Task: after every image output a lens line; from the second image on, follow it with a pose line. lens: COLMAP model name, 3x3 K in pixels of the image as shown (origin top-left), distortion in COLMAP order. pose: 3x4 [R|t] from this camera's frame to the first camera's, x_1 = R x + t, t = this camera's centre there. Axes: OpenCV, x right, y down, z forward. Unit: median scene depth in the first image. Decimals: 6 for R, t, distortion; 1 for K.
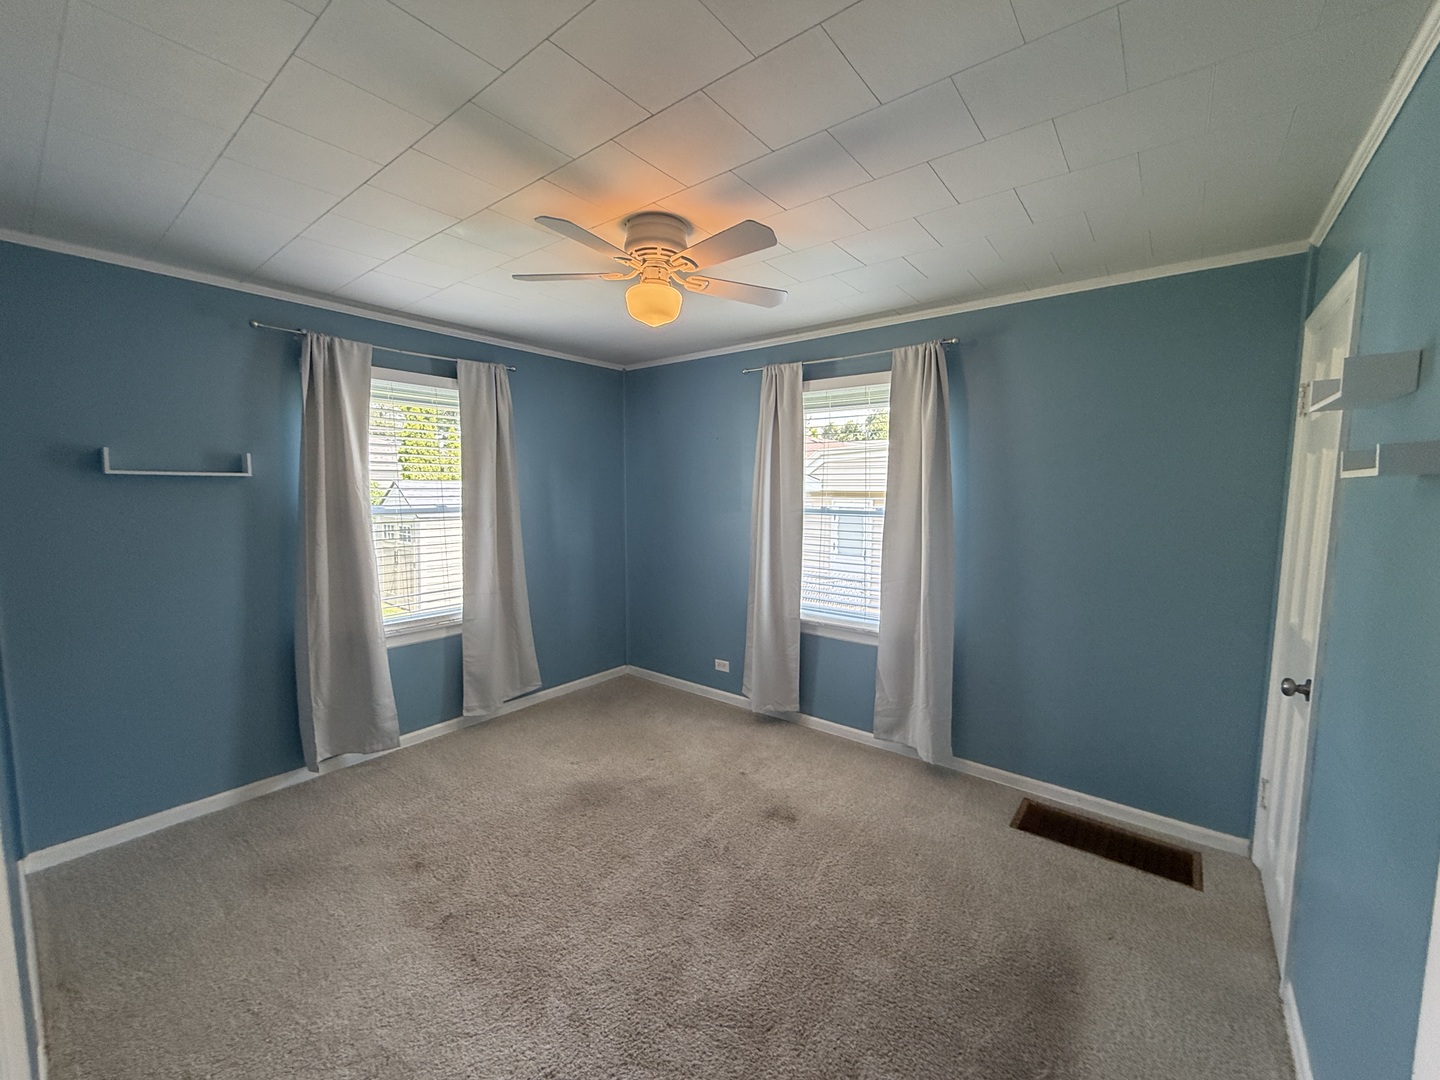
lens RADIAL K [[573.2, 0, 721.6], [0, 573.2, 538.6], [0, 0, 1]] dist [0.000324, 0.000147]
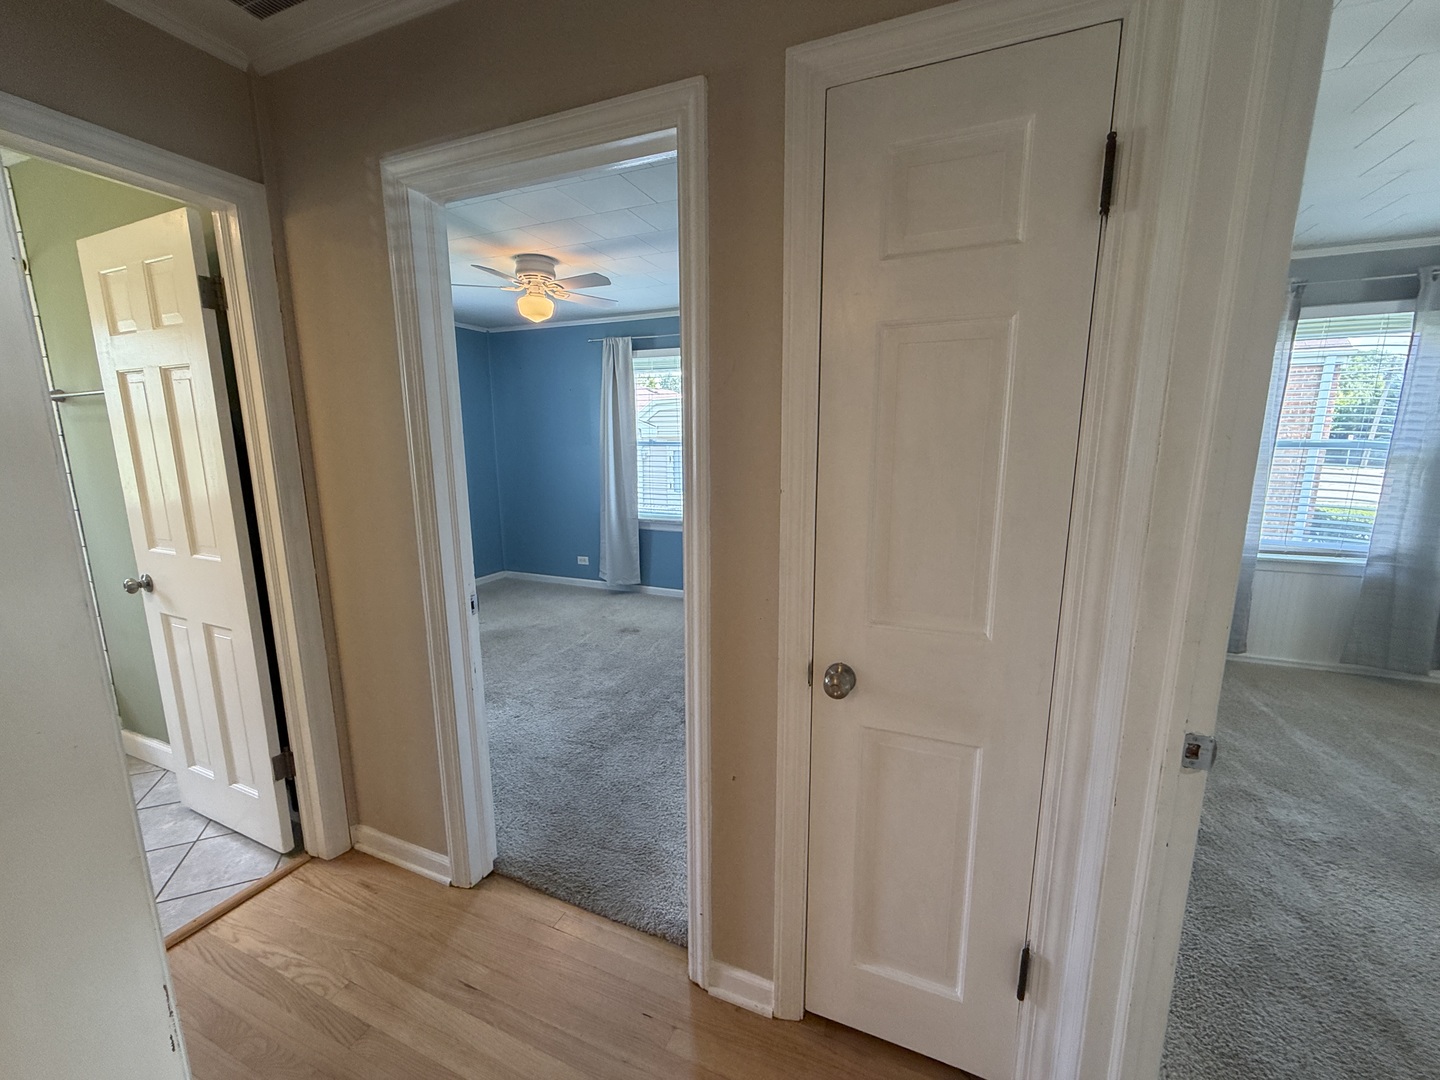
lens RADIAL K [[573.2, 0, 719.1], [0, 573.2, 539.0], [0, 0, 1]] dist [0.000324, 0.000147]
pose [[0.964090, -0.054765, 0.259867, -0.045927], [0.032209, 0.995395, 0.090280, 0.070762], [-0.263615, -0.078668, 0.961415, -0.465003]]
